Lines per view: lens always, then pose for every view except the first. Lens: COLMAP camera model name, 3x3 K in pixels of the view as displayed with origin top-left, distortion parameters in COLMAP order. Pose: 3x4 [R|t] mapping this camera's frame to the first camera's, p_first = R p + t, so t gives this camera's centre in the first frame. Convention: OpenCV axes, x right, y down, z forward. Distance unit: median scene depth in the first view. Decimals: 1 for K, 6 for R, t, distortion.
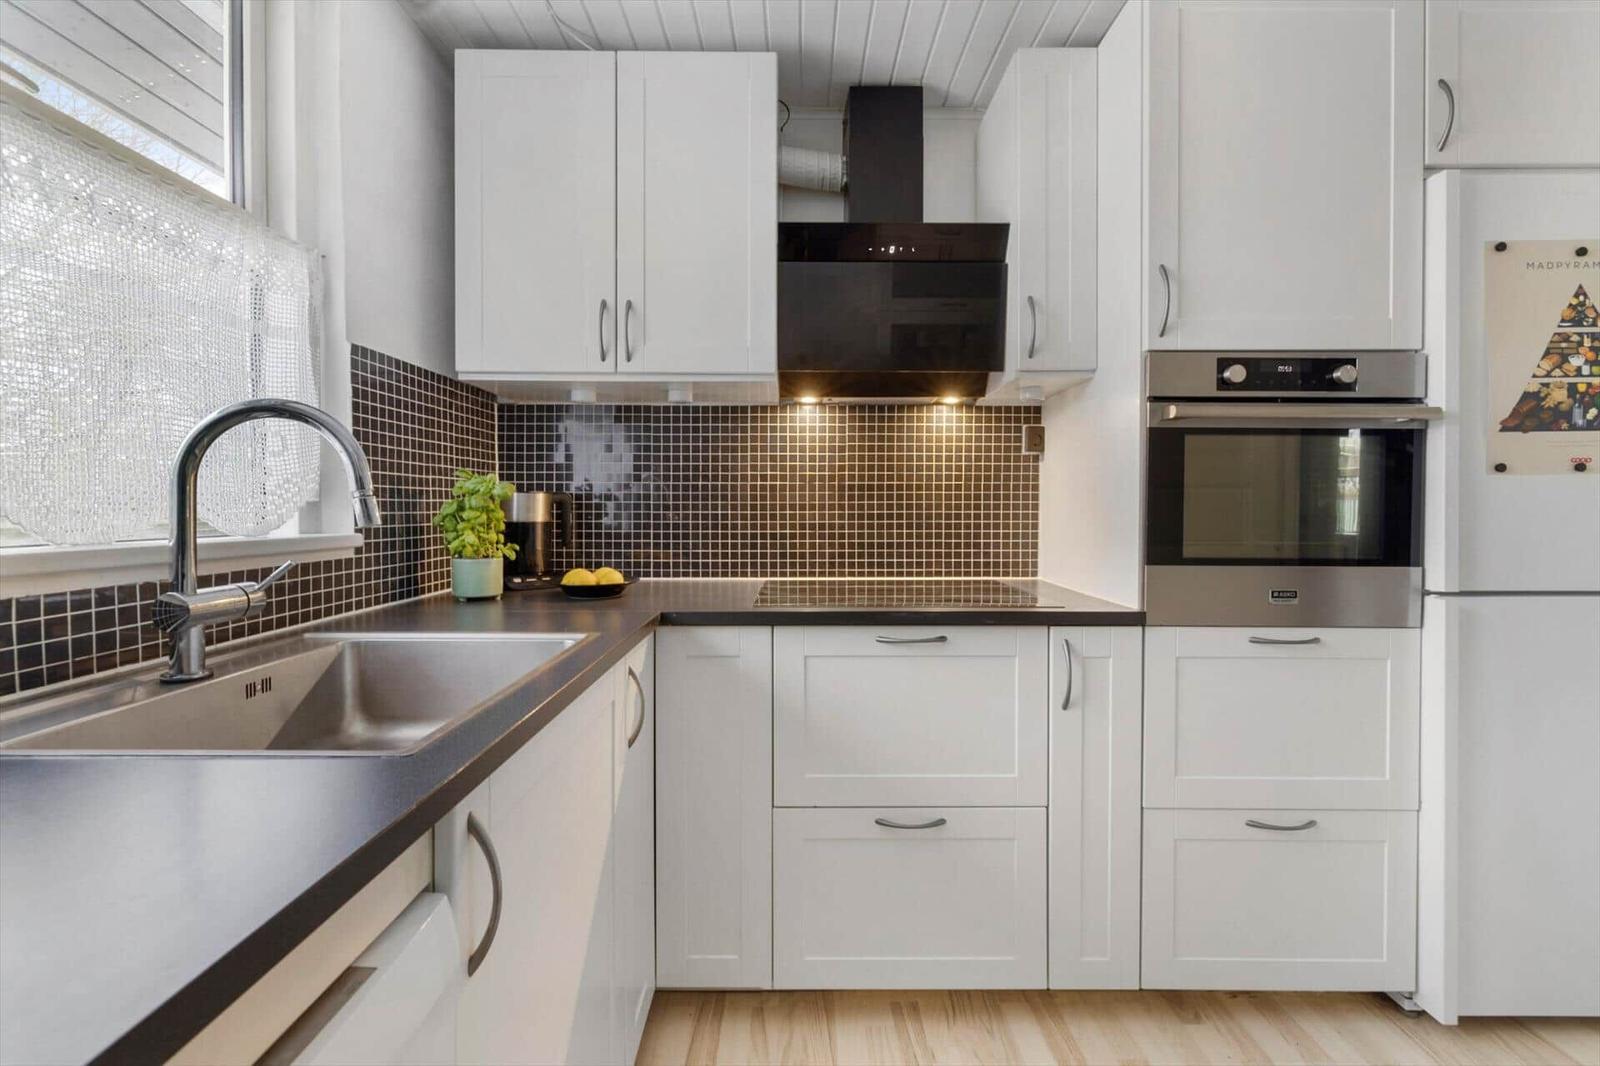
lens RADIAL K [[674.2, 0, 791.4], [0, 674.2, 516.4], [0, 0, 1]] dist [0.000140, -0.000013]
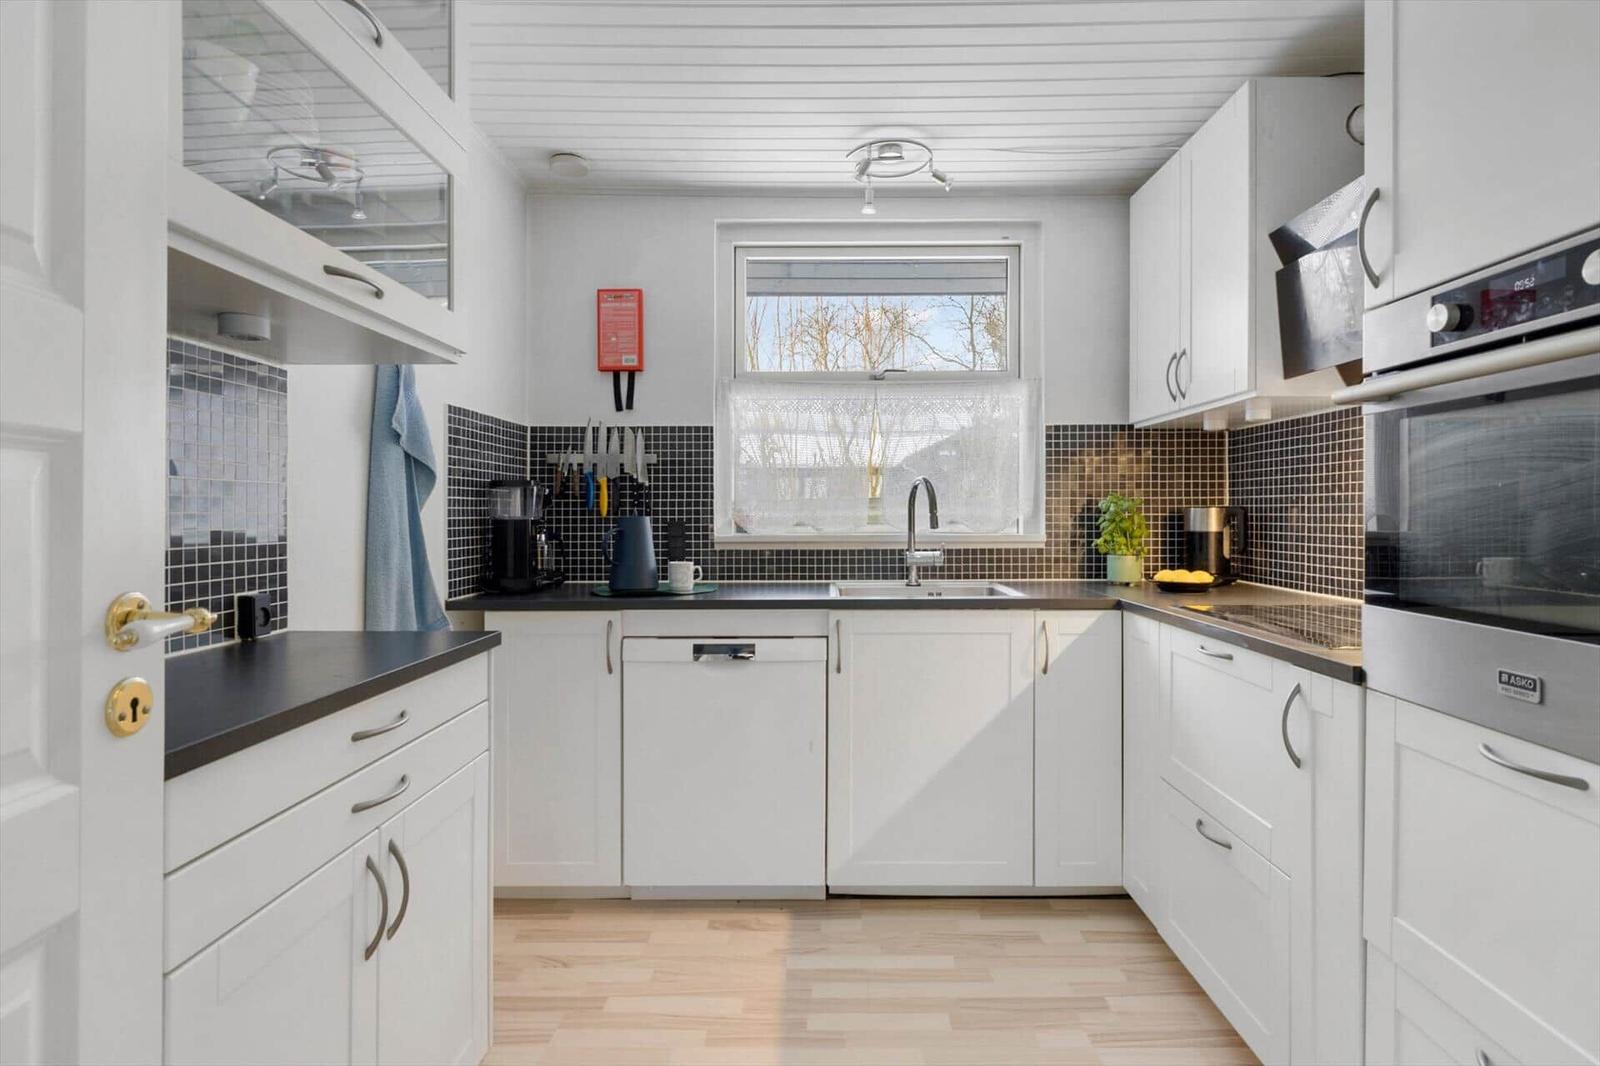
lens RADIAL K [[821.5, 0, 801.9], [0, 821.5, 510.6], [0, 0, 1]] dist [-0.002791, -0.000357]
pose [[-0.020506, -0.006218, -0.999770, 1.205279], [-0.008841, 0.999943, -0.006037, -0.015938], [0.999751, 0.008715, -0.020560, 0.342684]]
